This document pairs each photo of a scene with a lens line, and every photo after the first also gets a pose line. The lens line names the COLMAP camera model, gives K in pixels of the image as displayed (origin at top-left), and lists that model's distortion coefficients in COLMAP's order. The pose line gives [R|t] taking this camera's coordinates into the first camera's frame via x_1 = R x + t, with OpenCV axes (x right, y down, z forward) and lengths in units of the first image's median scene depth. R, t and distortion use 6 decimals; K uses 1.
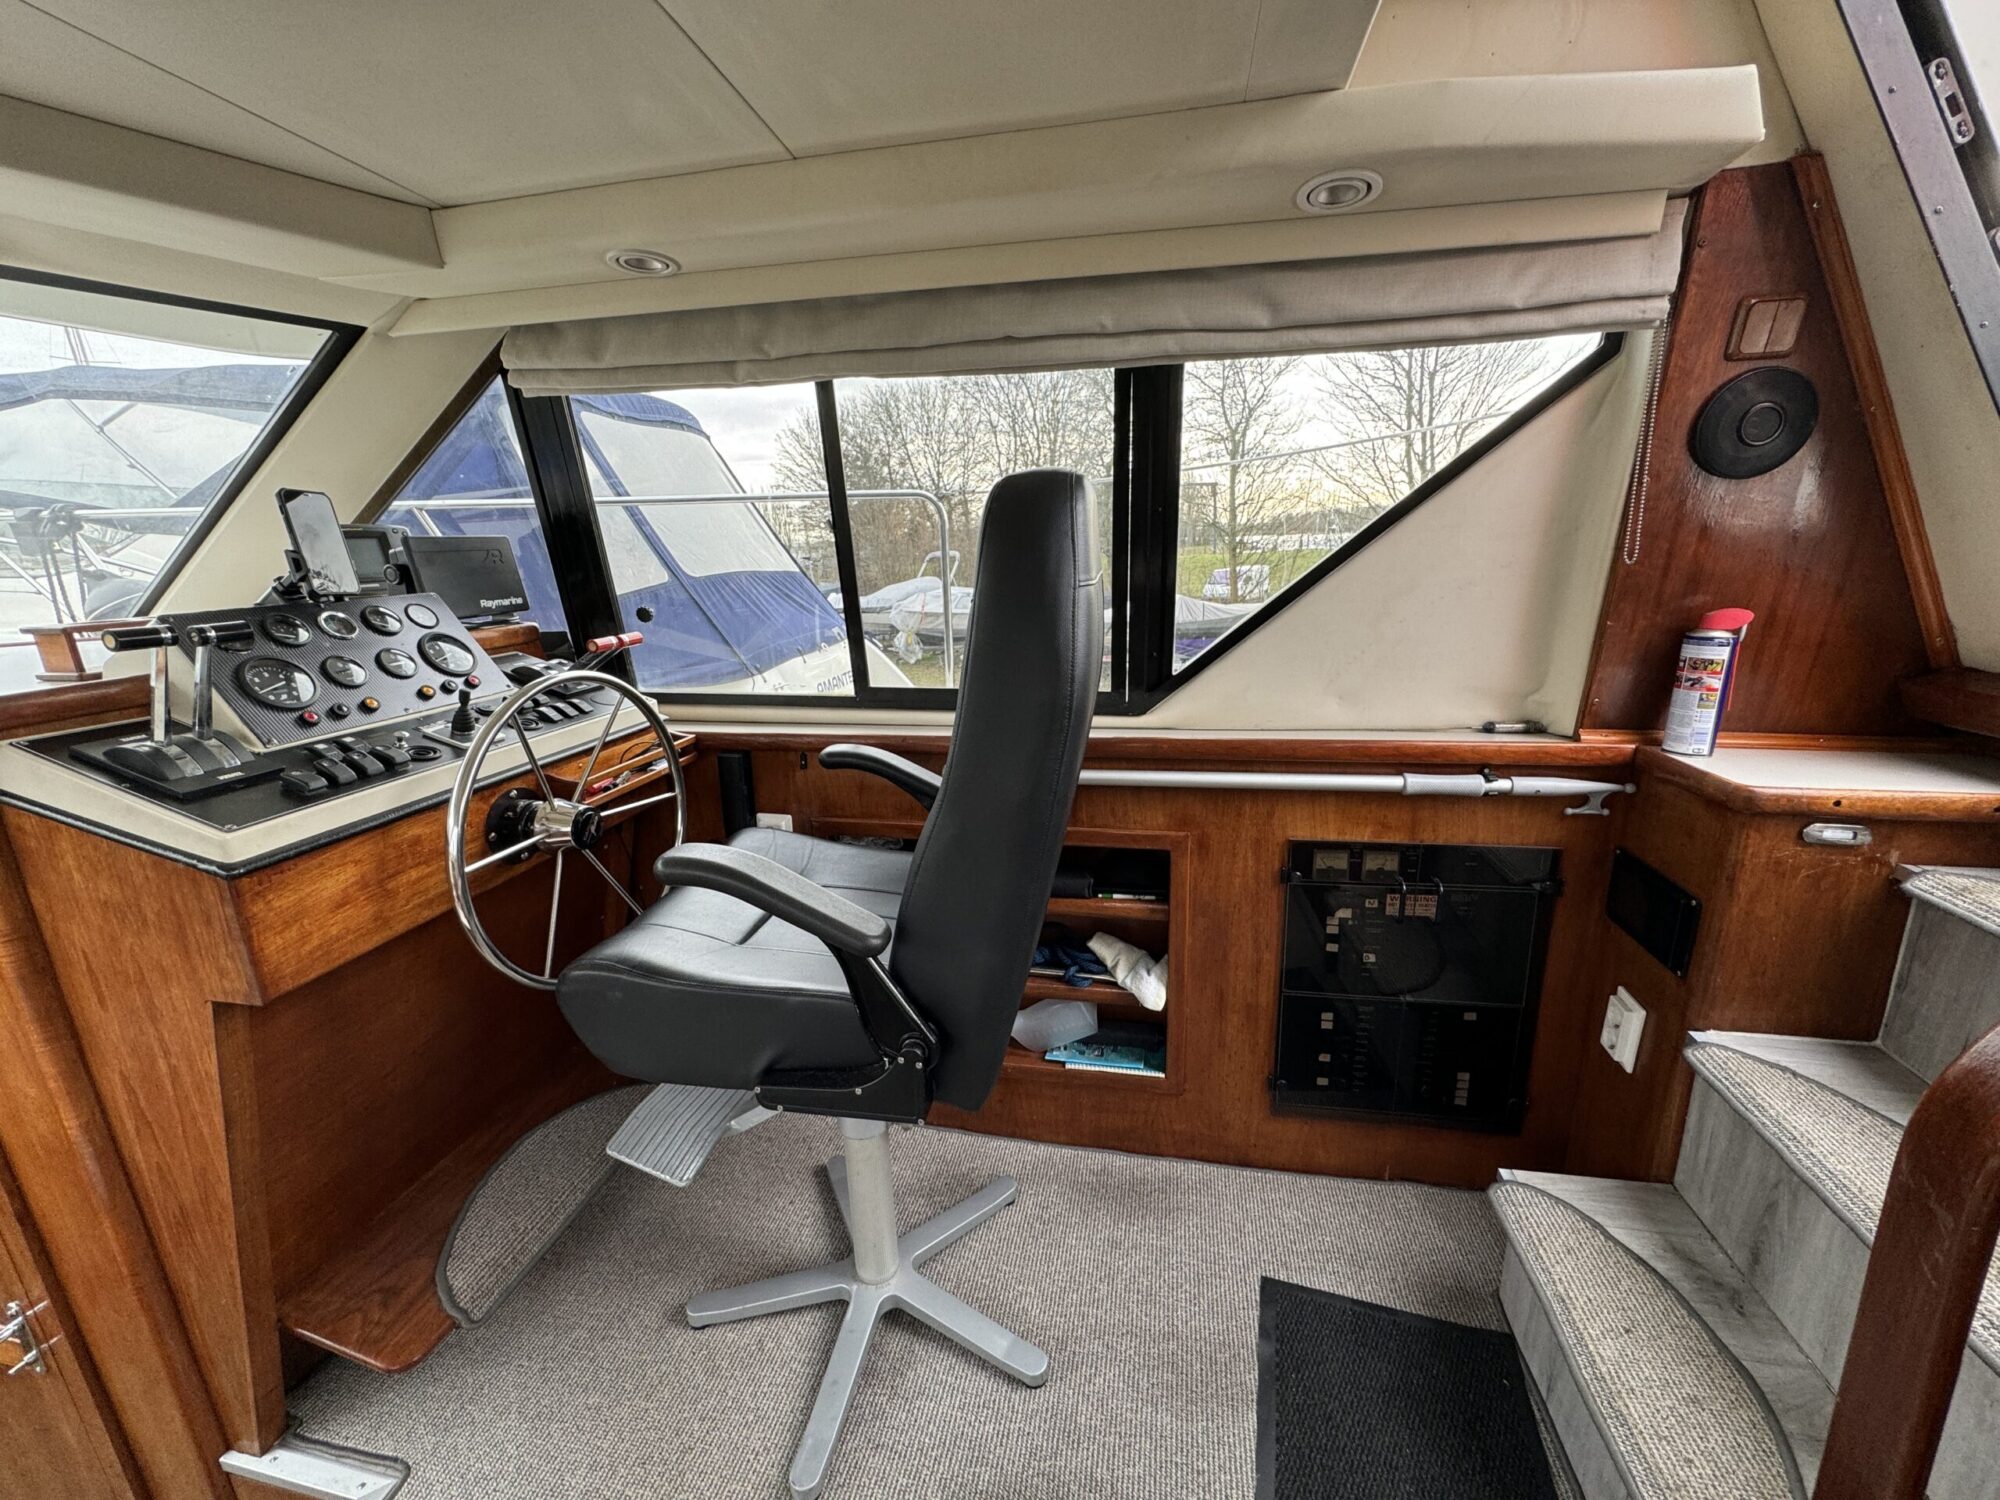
lens RADIAL K [[797.9, 0, 1002.6], [0, 797.9, 758.3], [0, 0, 1]] dist [-0.003053, 0.000185]
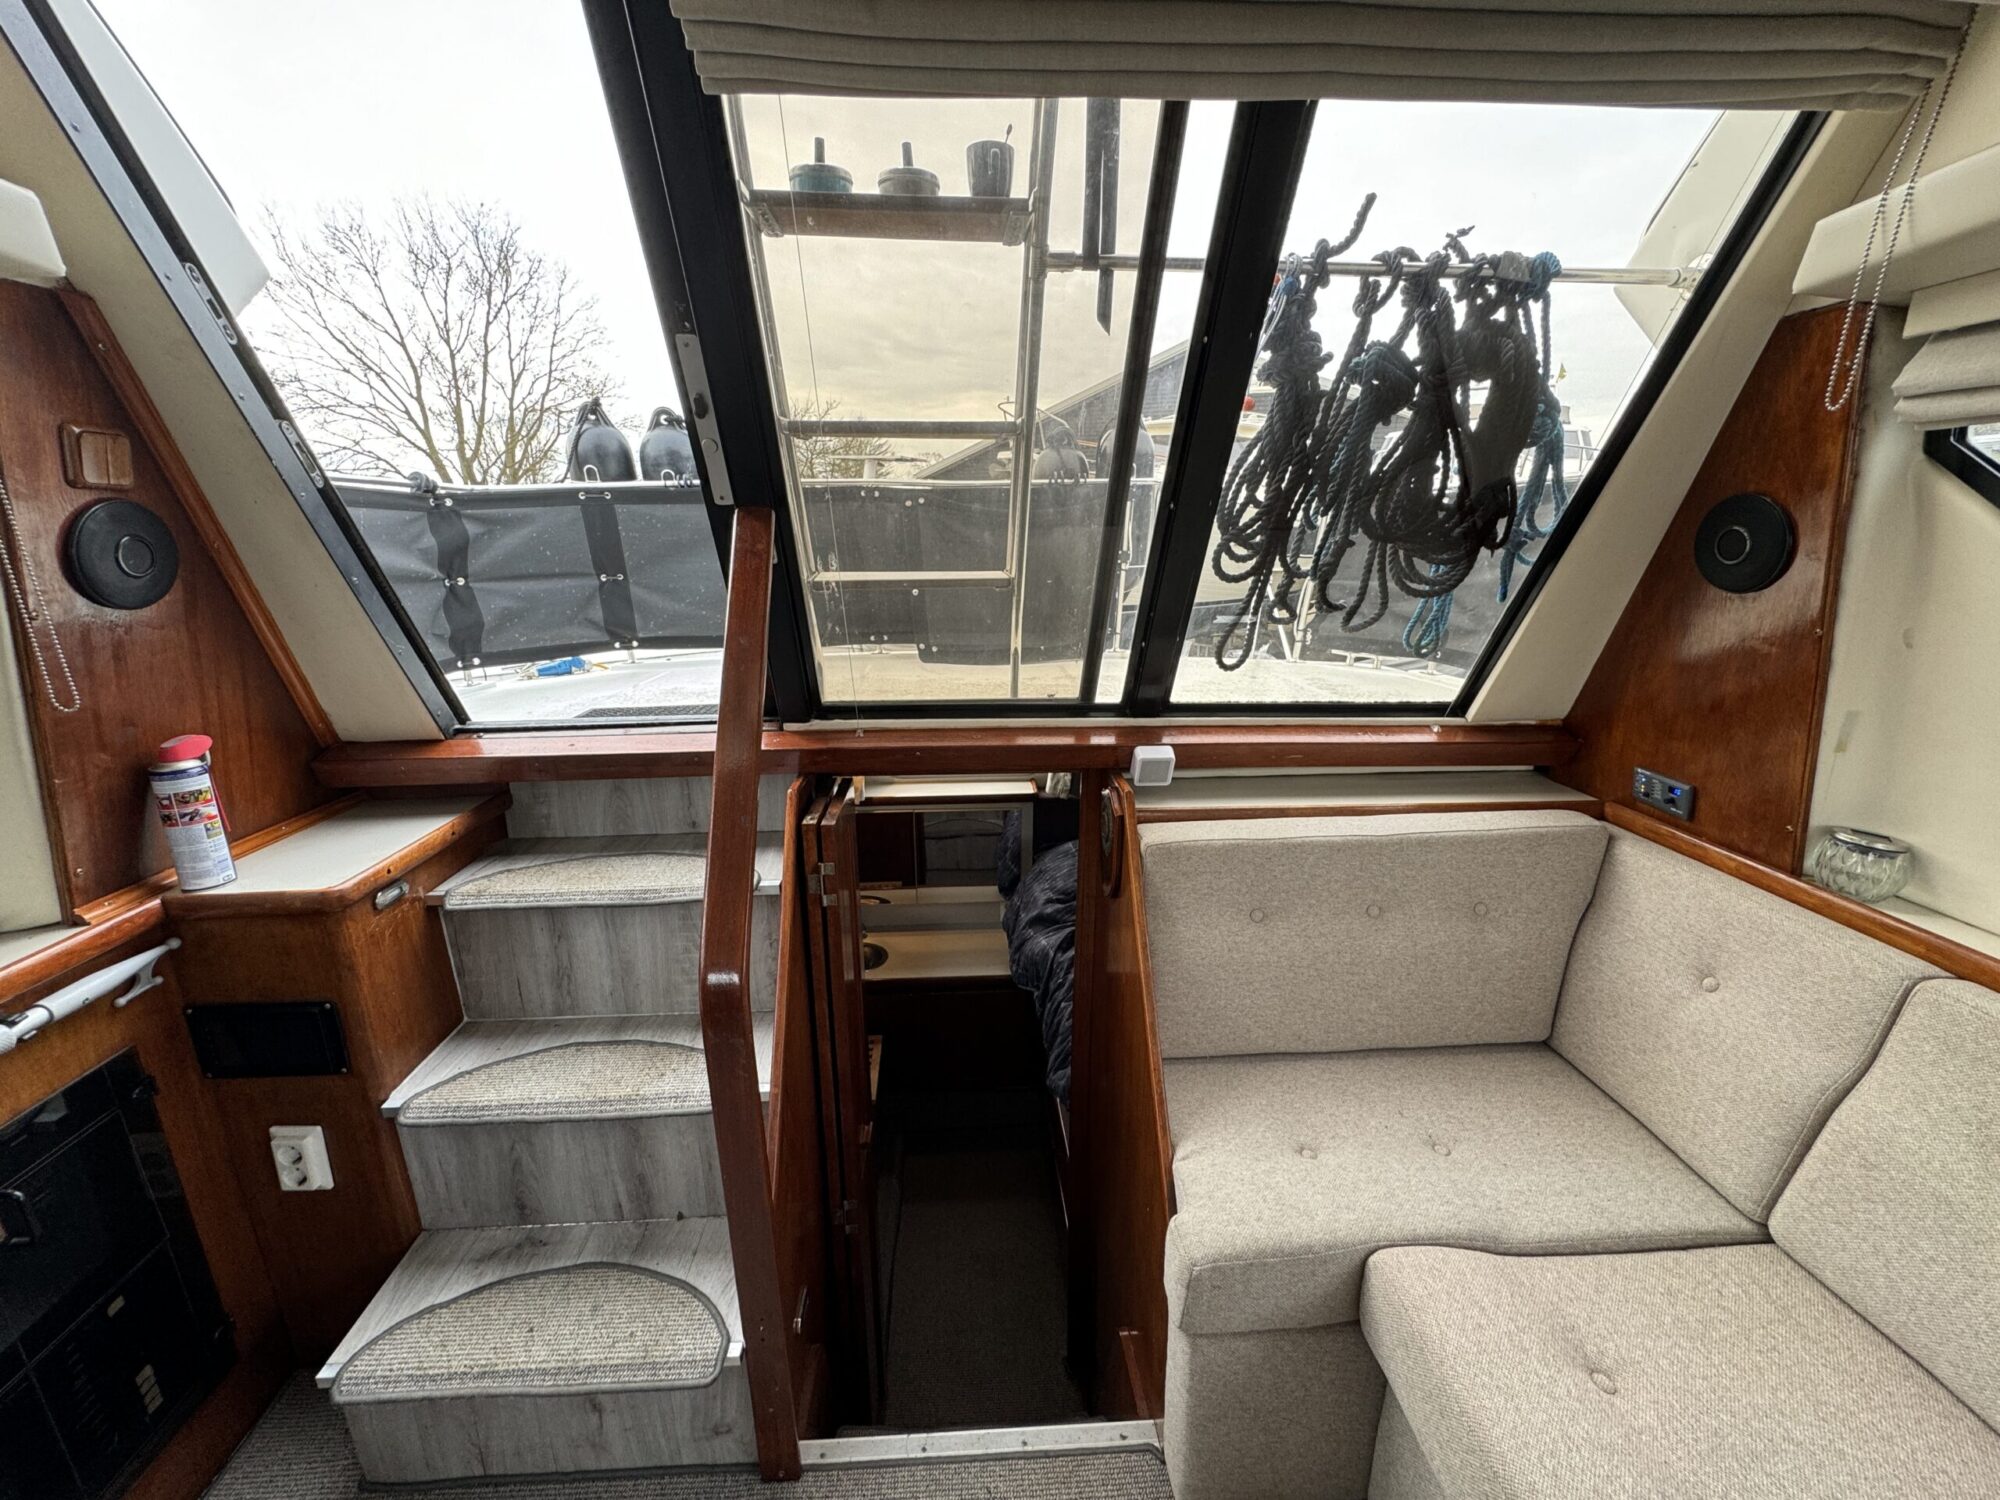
lens RADIAL K [[797.9, 0, 994.7], [0, 797.9, 757.2], [0, 0, 1]] dist [-0.003053, 0.000185]
pose [[-0.252710, -0.228062, 0.940279, -0.254371], [0.259835, 0.920126, 0.293008, -0.191440], [-0.932000, 0.318364, -0.173266, 0.251117]]
